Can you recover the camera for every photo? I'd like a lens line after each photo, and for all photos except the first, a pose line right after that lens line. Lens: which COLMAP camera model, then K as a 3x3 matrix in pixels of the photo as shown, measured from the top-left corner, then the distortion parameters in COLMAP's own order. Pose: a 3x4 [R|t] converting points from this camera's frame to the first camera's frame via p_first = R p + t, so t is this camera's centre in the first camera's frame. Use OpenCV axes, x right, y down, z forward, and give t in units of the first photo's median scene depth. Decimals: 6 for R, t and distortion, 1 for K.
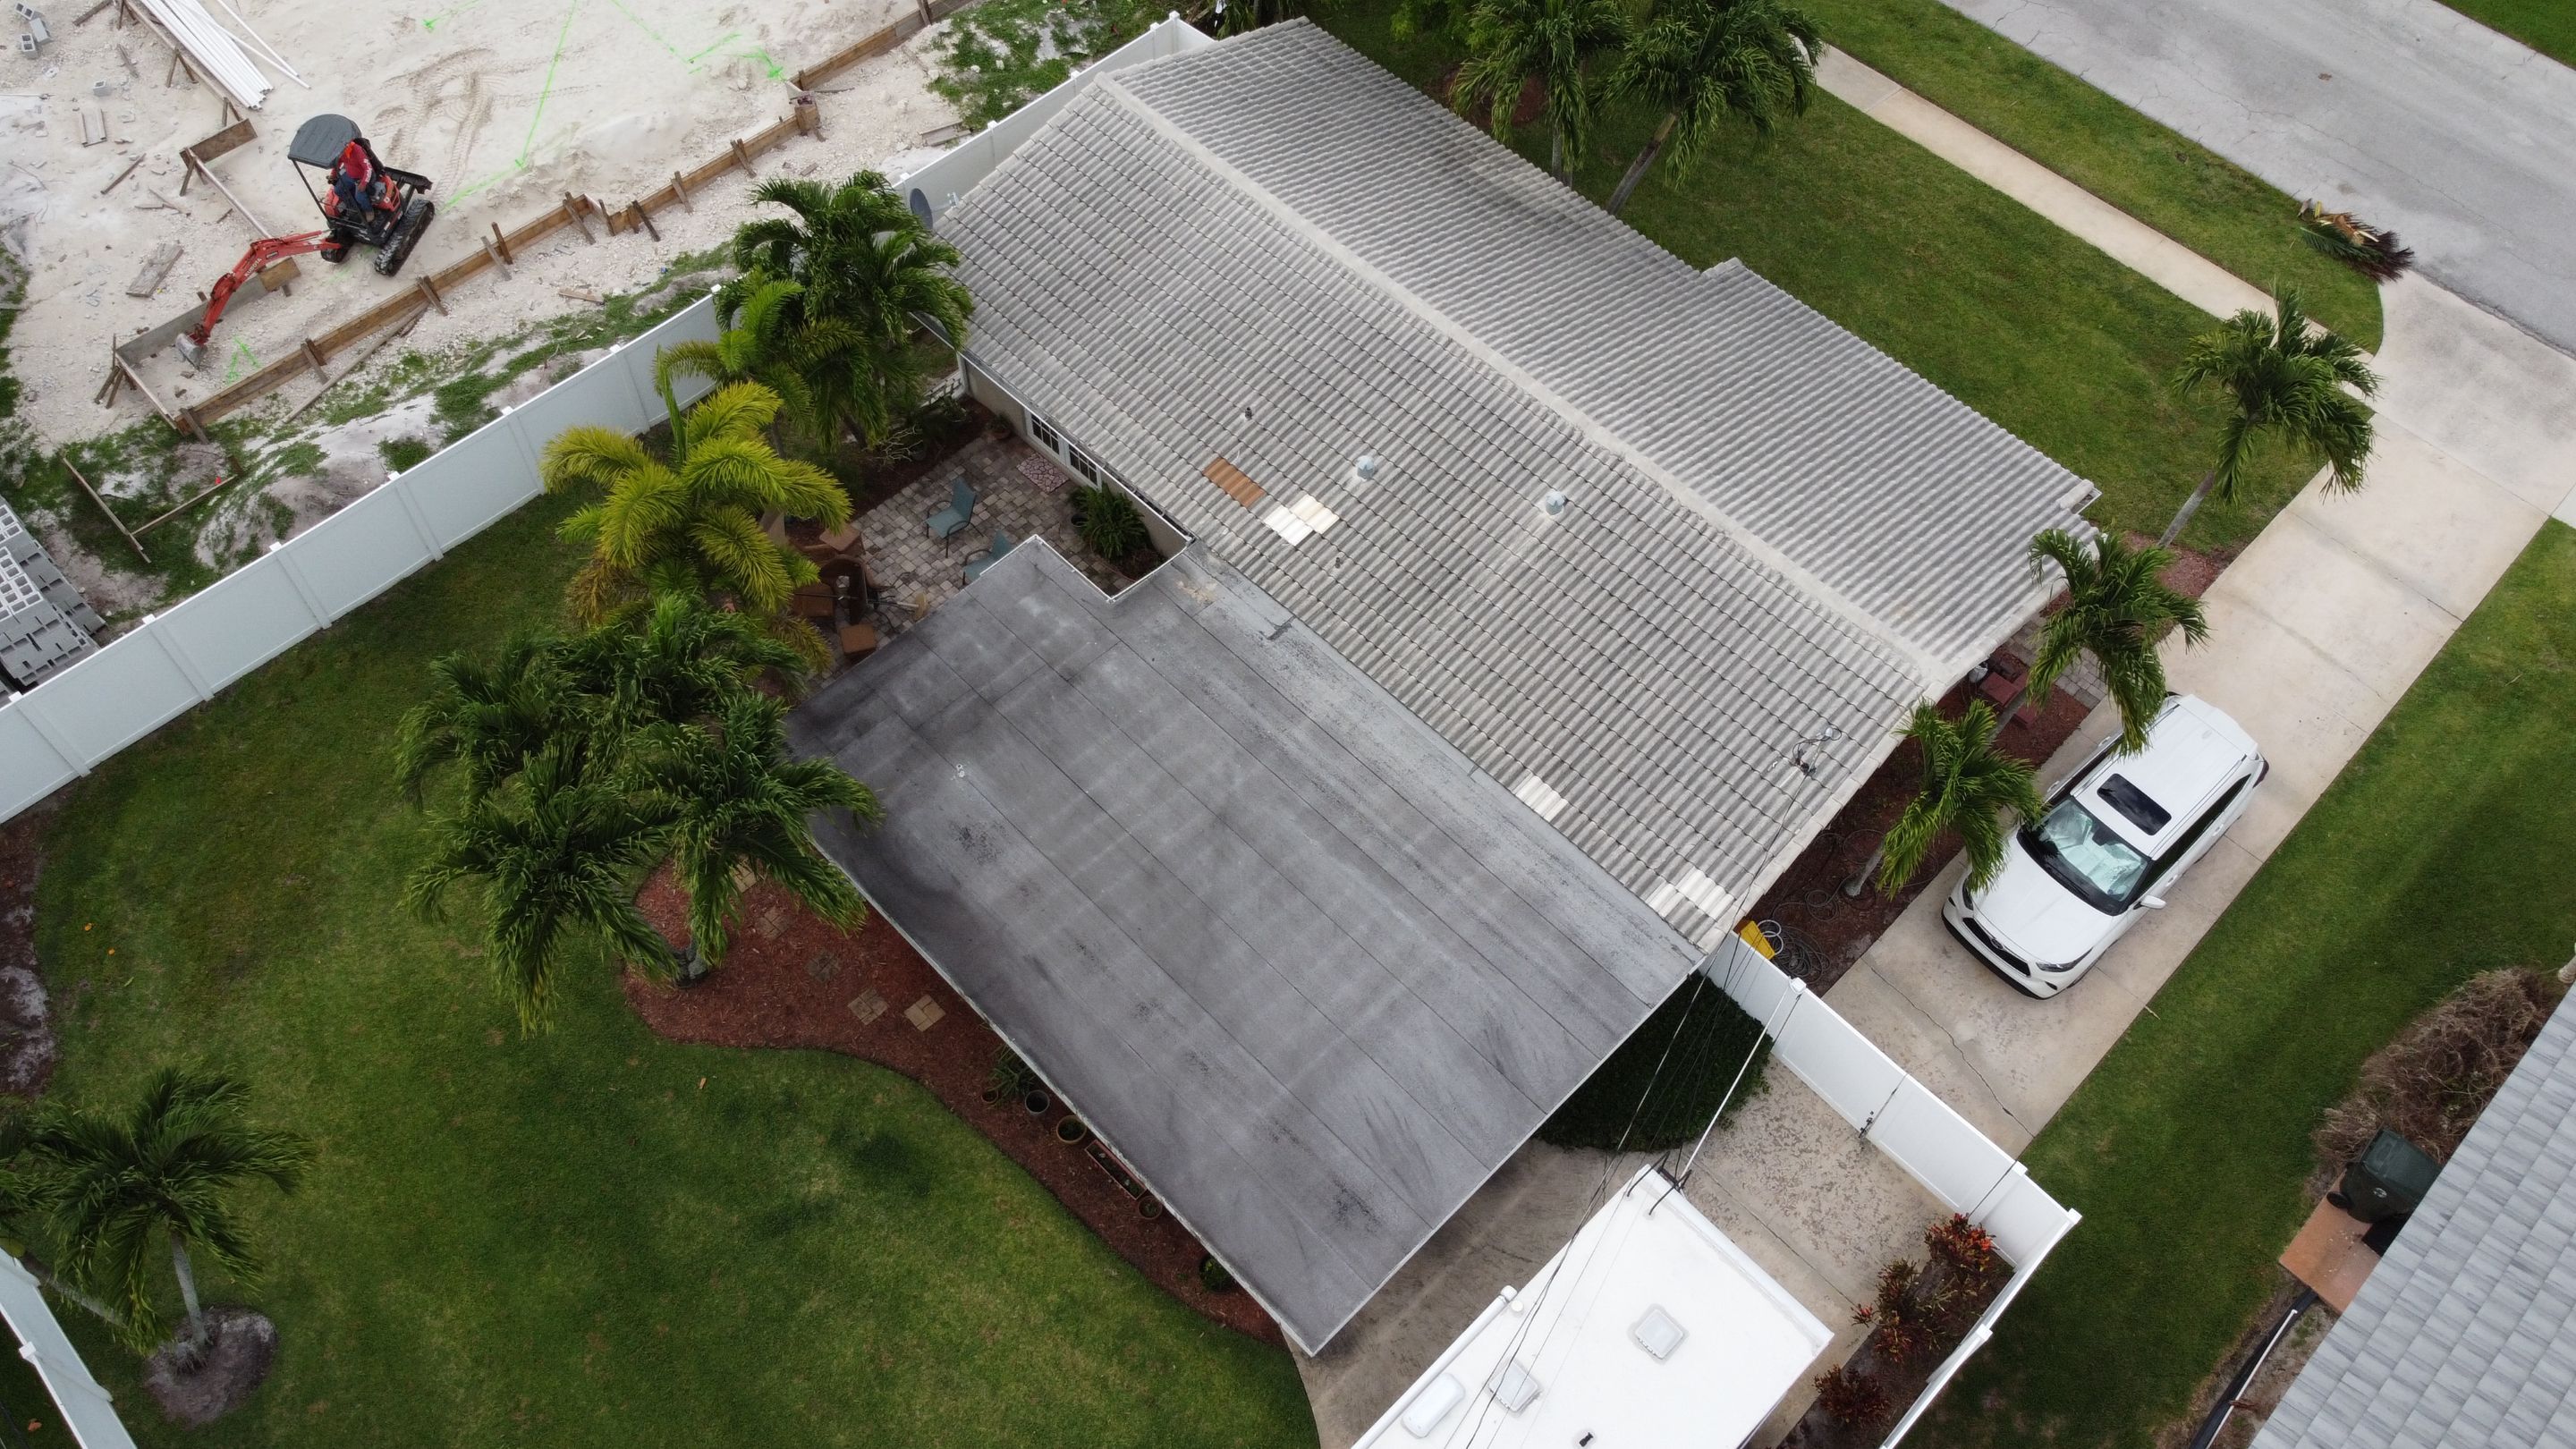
lens RADIAL K [[1921.2, 0, 1288.0], [0, 1921.2, 724.5], [0, 0, 1]] dist [0.002012, -0.001956]
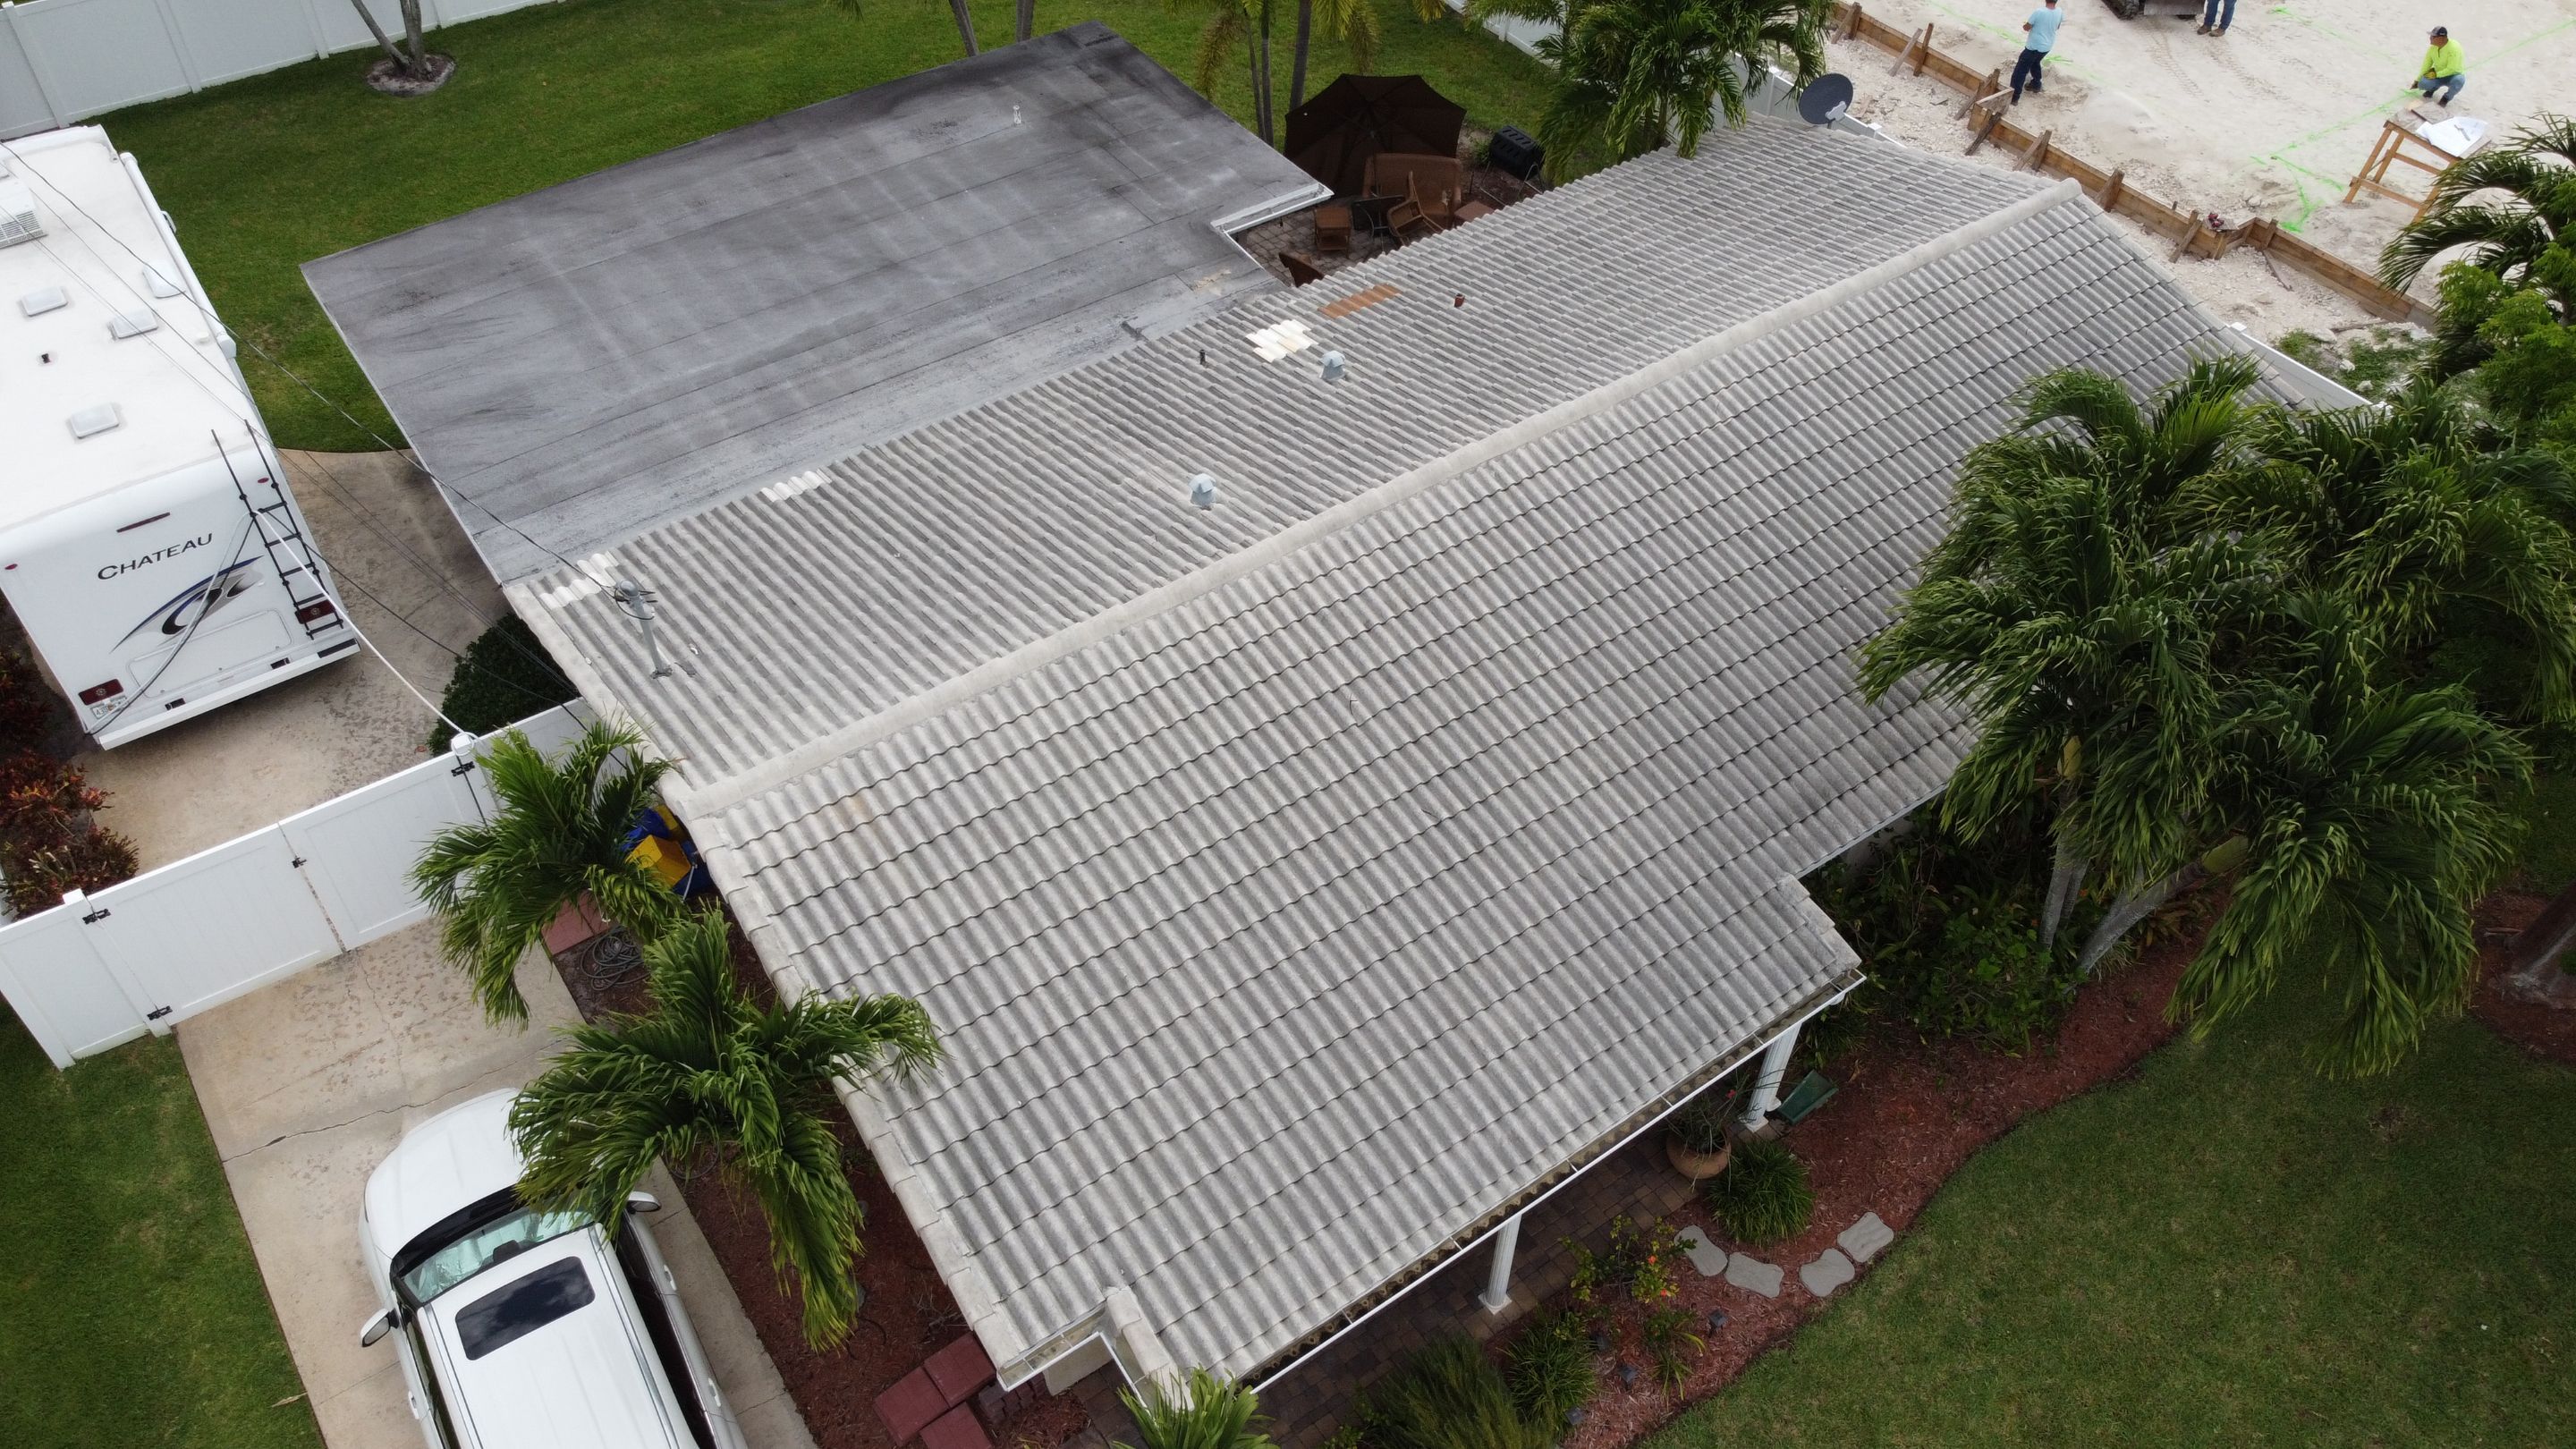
lens RADIAL K [[1964.7, 0, 1288.0], [0, 1964.7, 724.5], [0, 0, 1]] dist [-0.007778, 0.004847]
pose [[-0.166108, 0.689908, -0.704582, 0.682085], [-0.832740, 0.284551, 0.474947, -0.449251], [0.528159, 0.665626, 0.527248, 0.710946]]
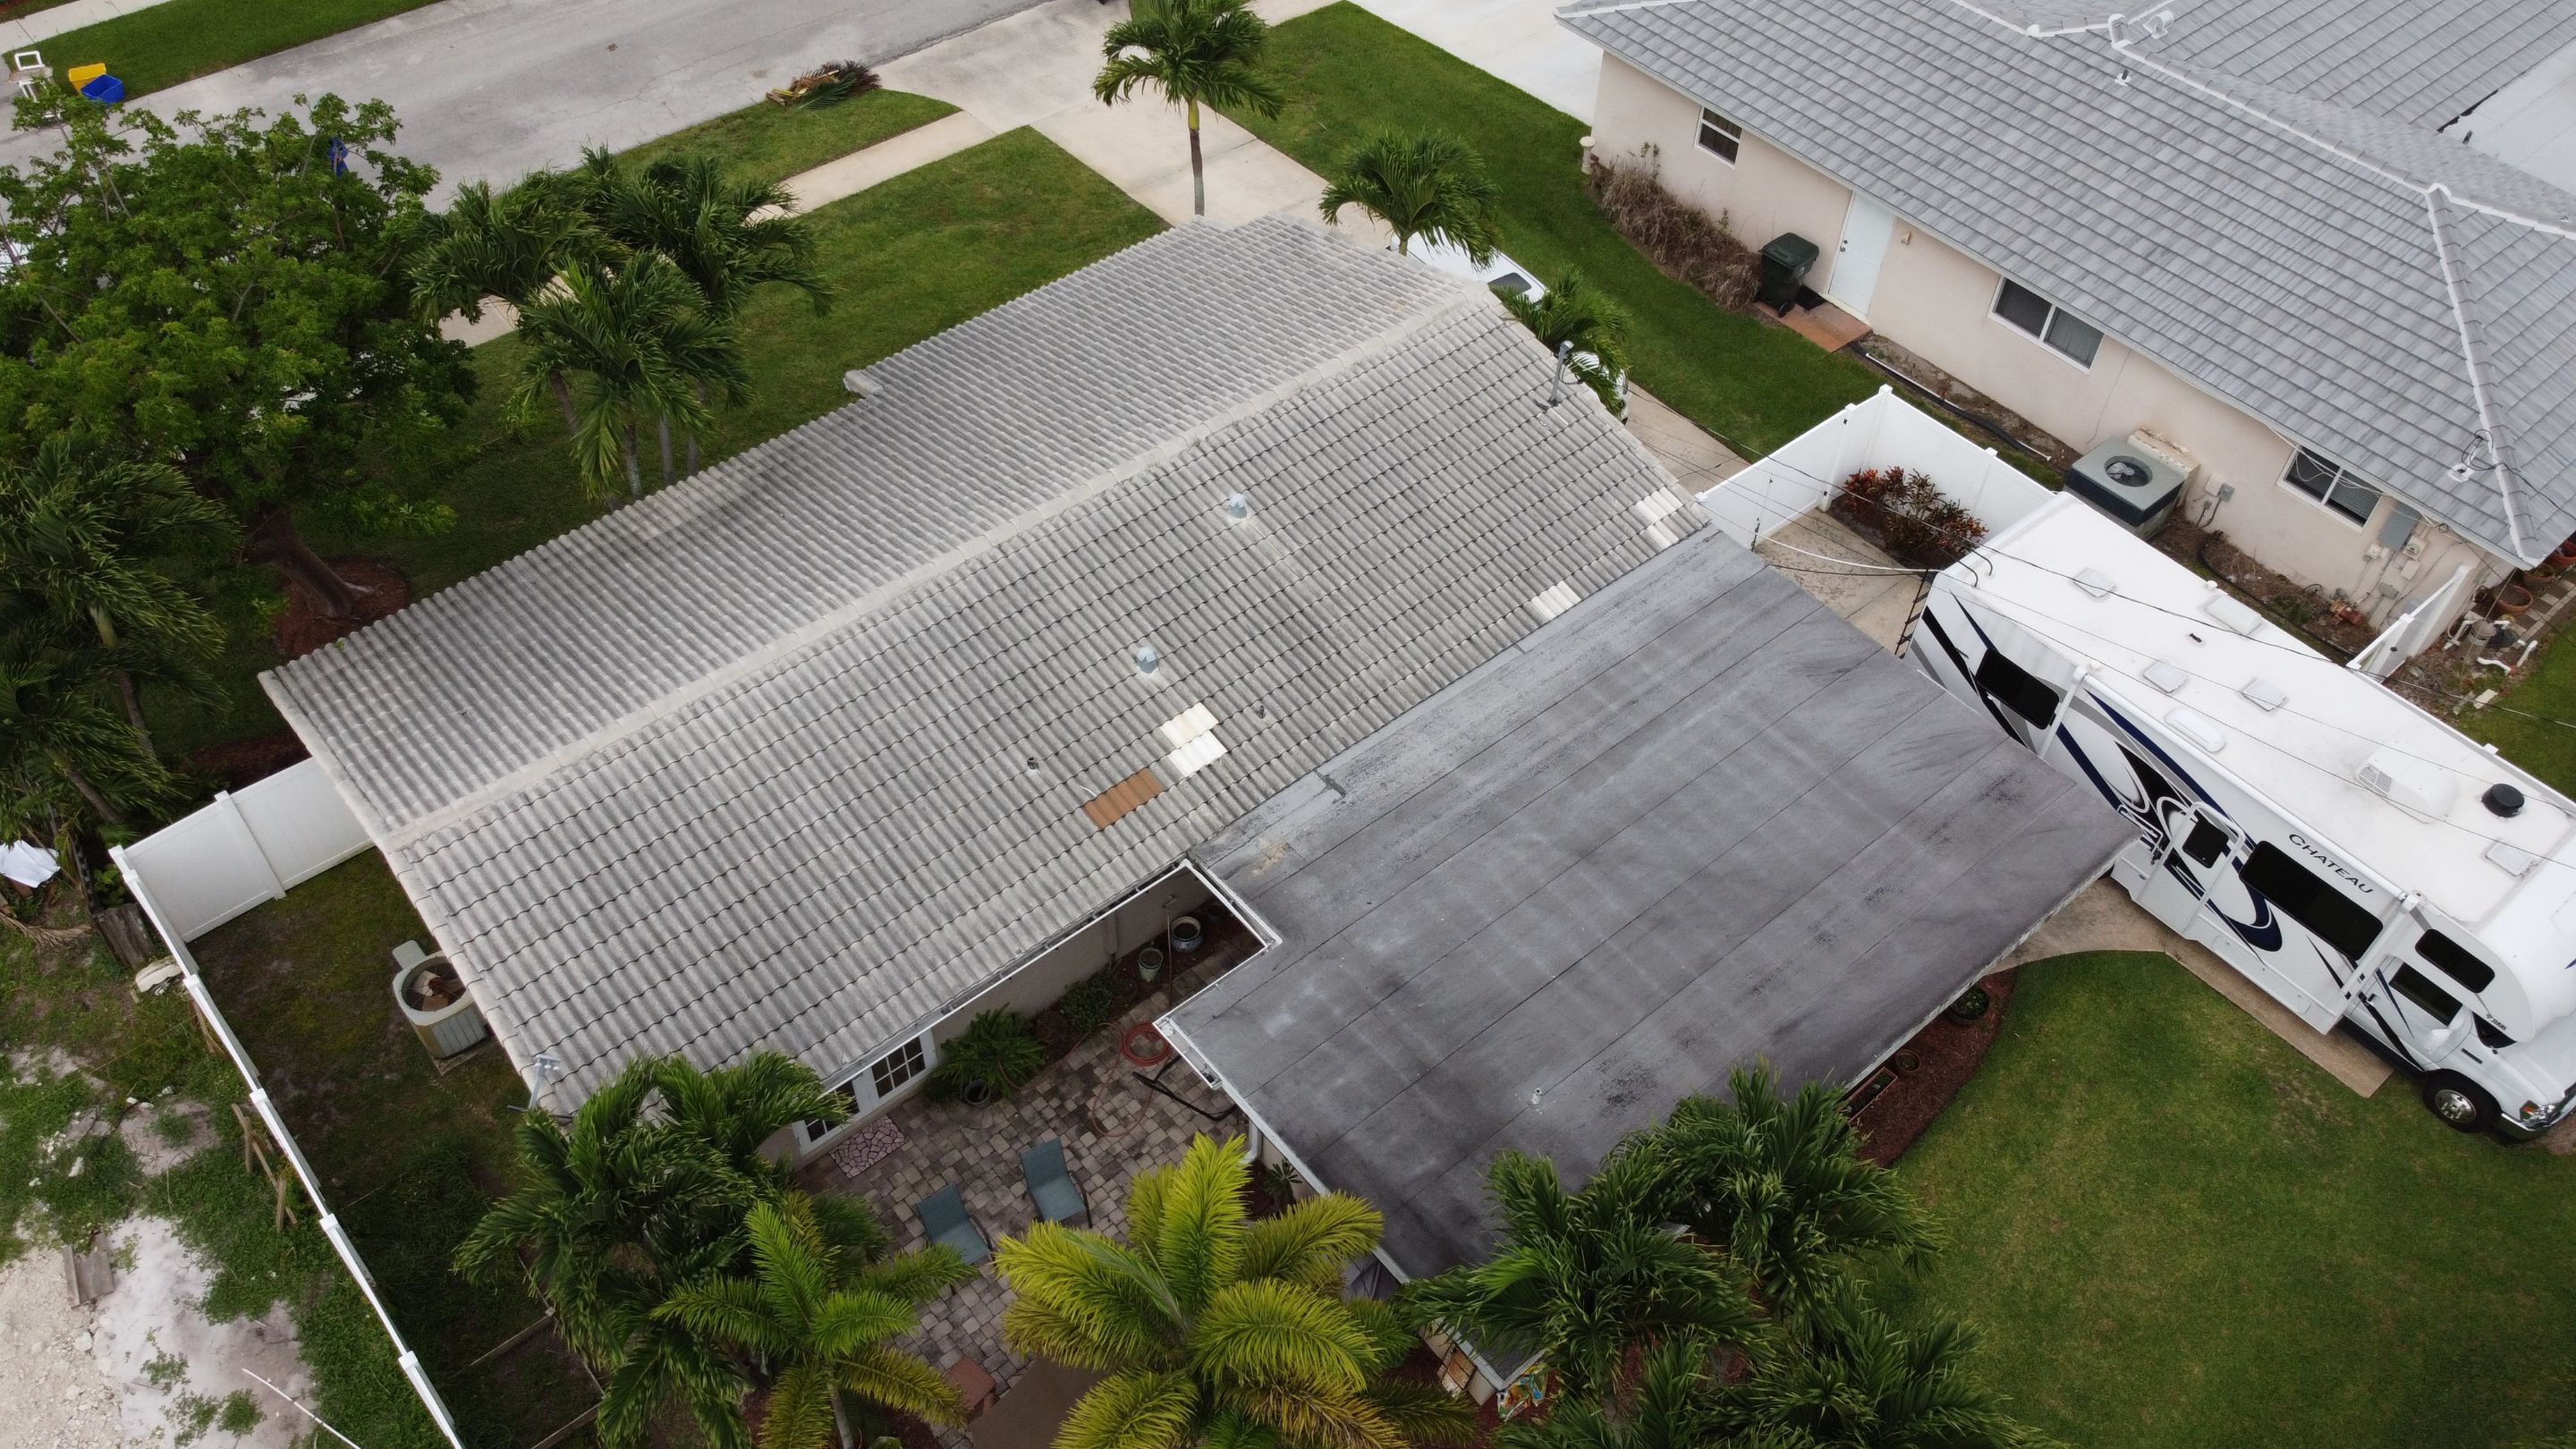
lens RADIAL K [[1921.2, 0, 1288.0], [0, 1921.2, 724.5], [0, 0, 1]] dist [0.002012, -0.001956]
pose [[0.084998, -0.757765, 0.646968, -0.551992], [0.817535, 0.424216, 0.389459, -0.418950], [-0.569572, 0.495815, 0.655557, 0.425453]]
